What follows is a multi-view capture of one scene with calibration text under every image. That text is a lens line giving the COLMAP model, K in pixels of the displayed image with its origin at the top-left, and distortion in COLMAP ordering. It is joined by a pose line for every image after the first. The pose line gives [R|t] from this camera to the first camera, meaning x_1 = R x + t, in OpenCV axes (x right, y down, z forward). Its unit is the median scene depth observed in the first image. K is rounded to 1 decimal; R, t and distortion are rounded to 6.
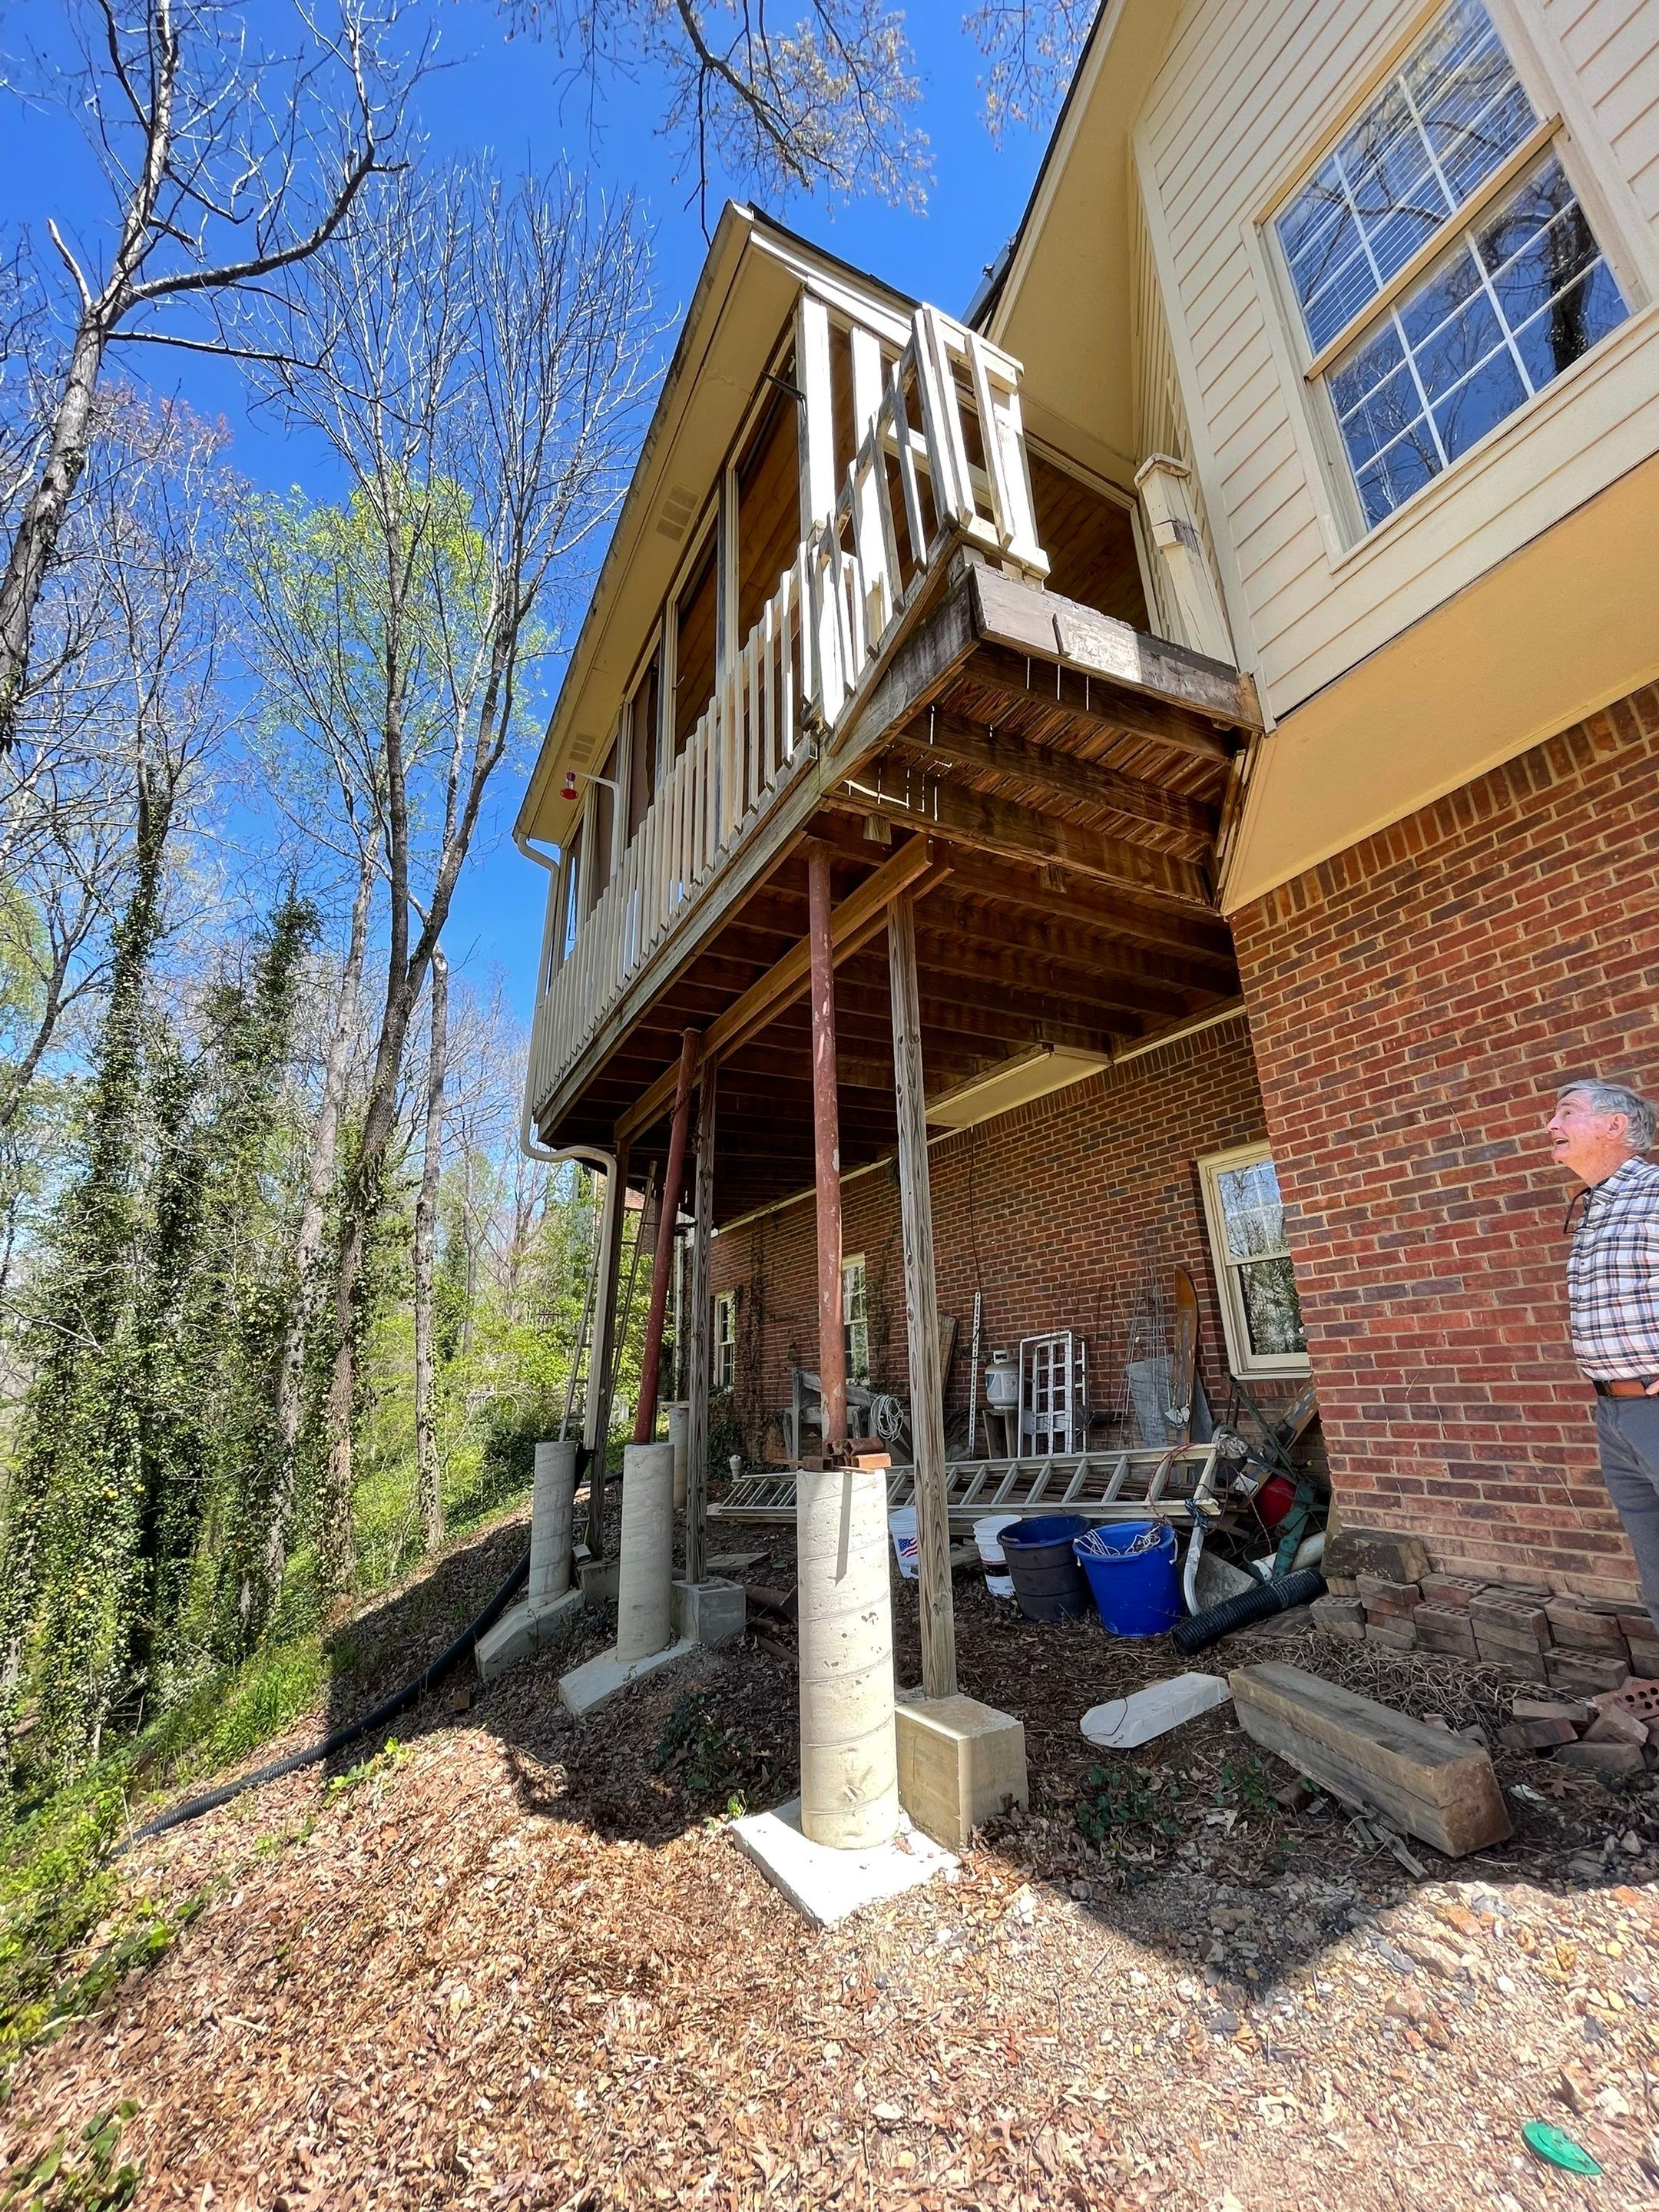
lens RADIAL K [[896.5, 0, 825.2], [0, 896.5, 1104.7], [0, 0, 1]] dist [0.000455, 0.000078]
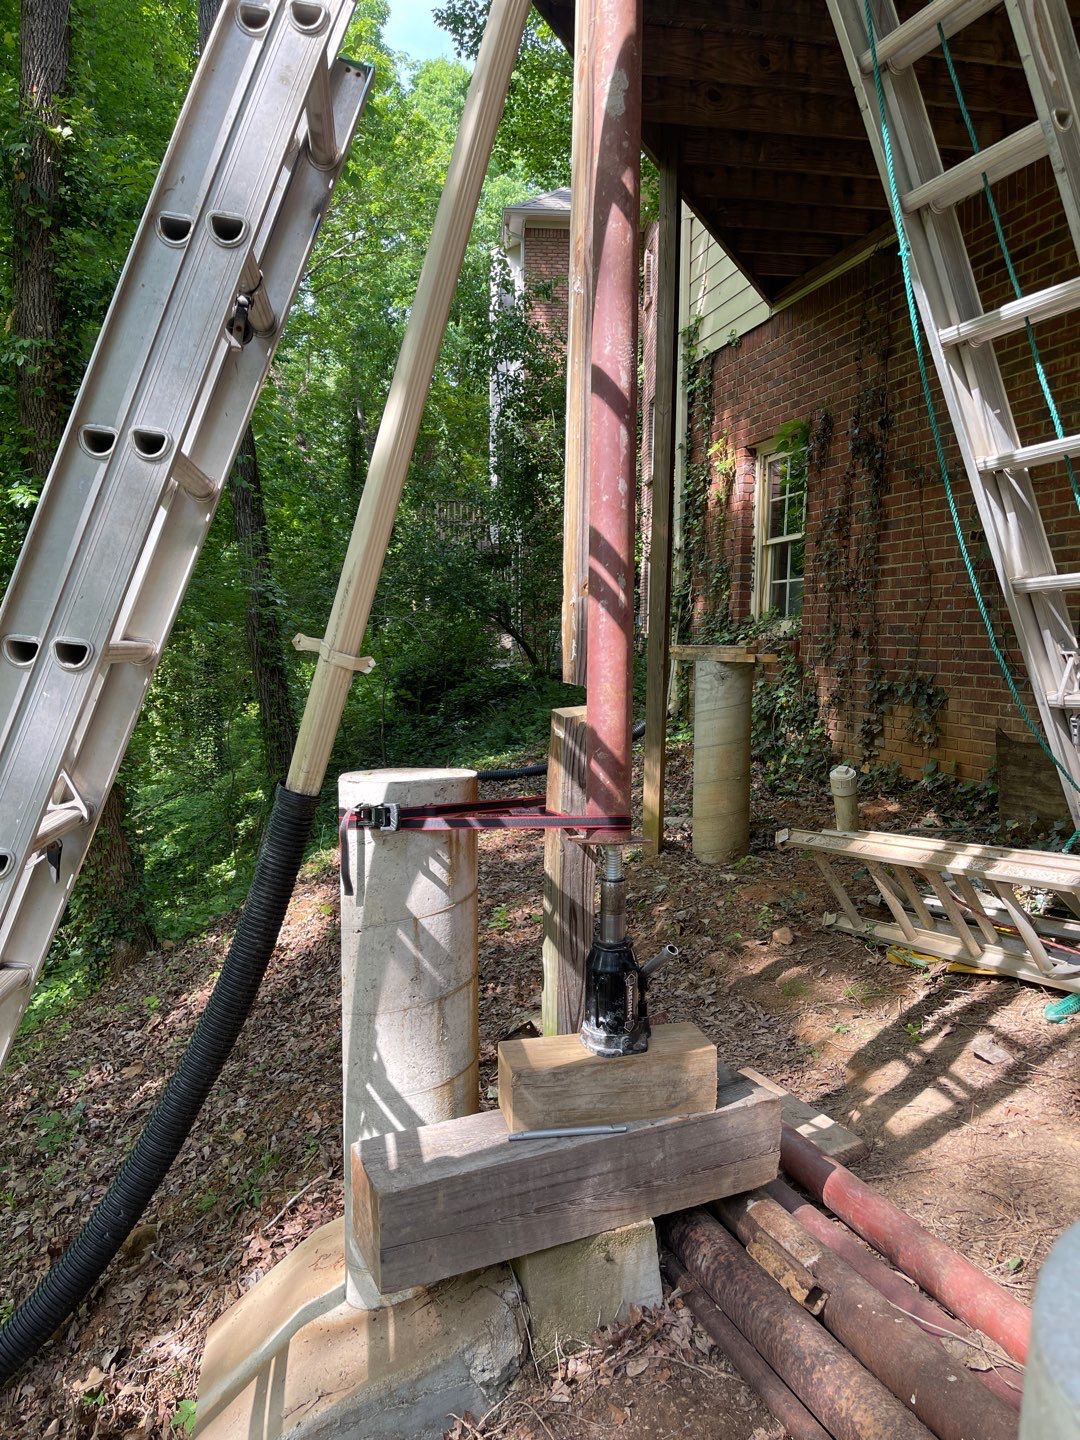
lens RADIAL K [[1085.7, 0, 542.0], [0, 1085.7, 729.6], [0, 0, 1]] dist [0.087737, -0.122157]
pose [[0.972709, 0.058427, -0.224551, -0.206037], [0.033251, 0.922686, 0.384115, 0.260723], [0.229633, -0.381099, 0.895563, 0.794650]]
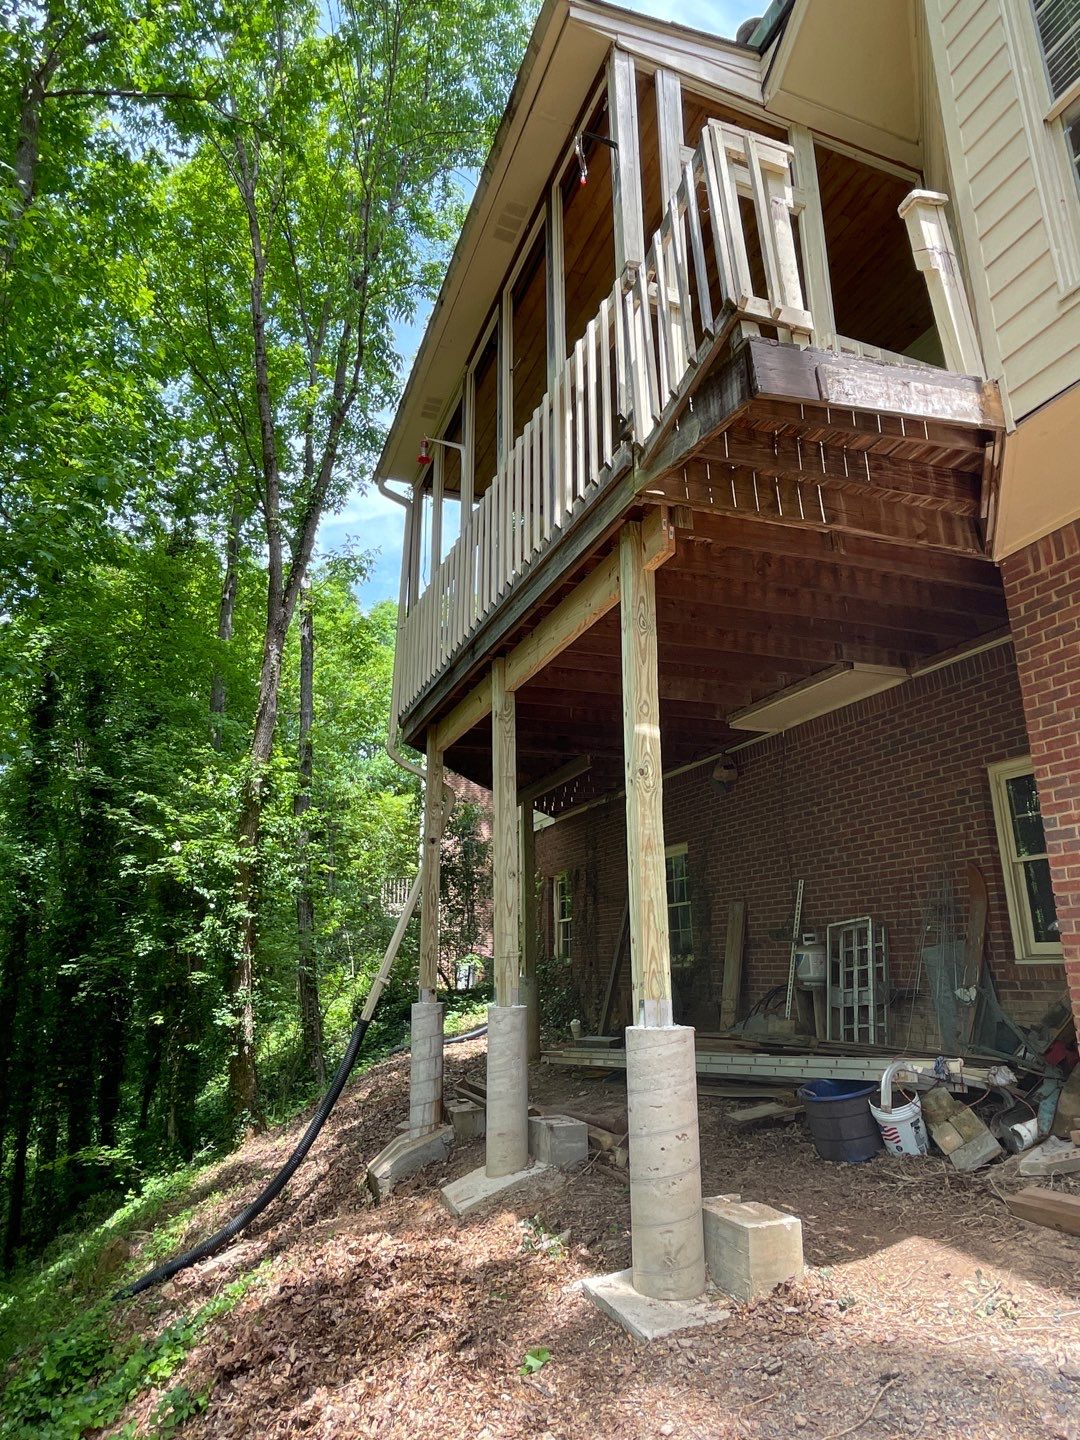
lens RADIAL K [[875.7, 0, 540.0], [0, 875.7, 720.0], [0, 0, 1]] dist [0.016151, -0.031608]
pose [[0.991270, -0.017129, -0.130729, 0.010612], [0.022256, 0.999035, 0.037860, -0.049554], [0.129955, -0.040439, 0.990695, -0.143353]]
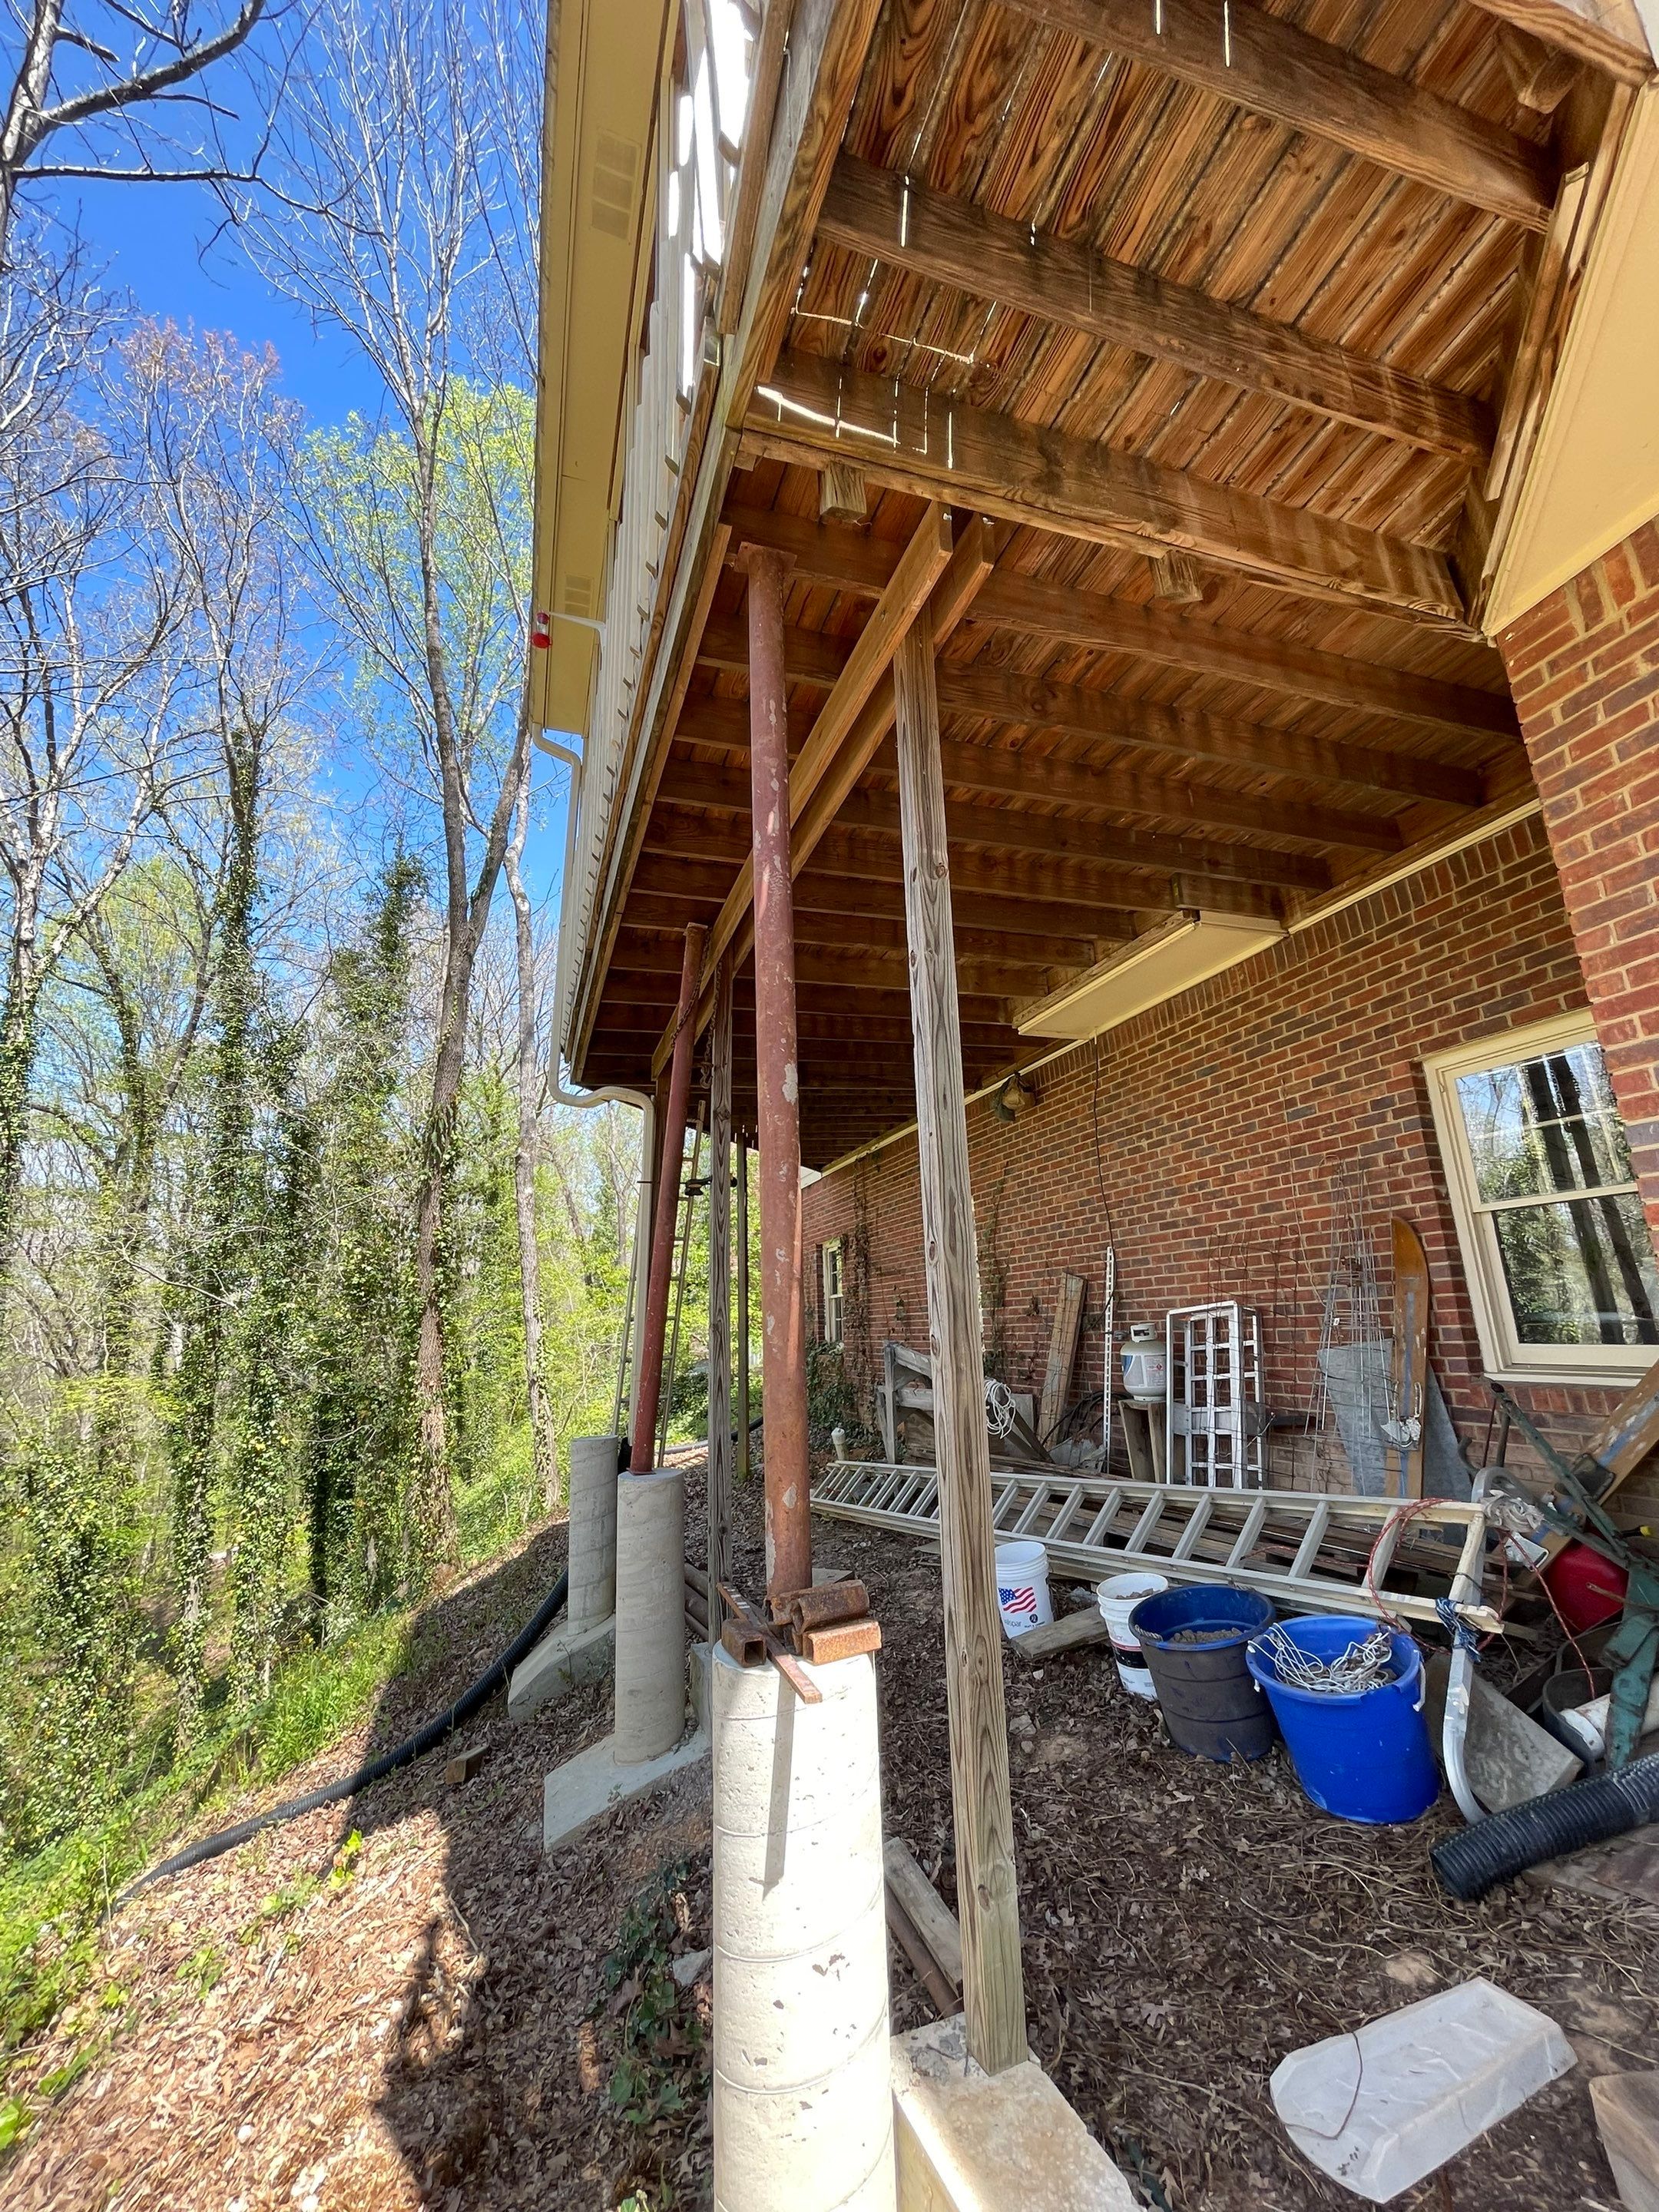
lens RADIAL K [[899.1, 0, 829.6], [0, 899.1, 1104.8], [0, 0, 1]] dist [-0.014308, 0.007732]
pose [[0.986511, -0.048145, -0.156458, 0.073122], [0.059476, 0.995872, 0.068563, 0.022042], [0.152511, -0.076944, 0.985302, 0.255946]]
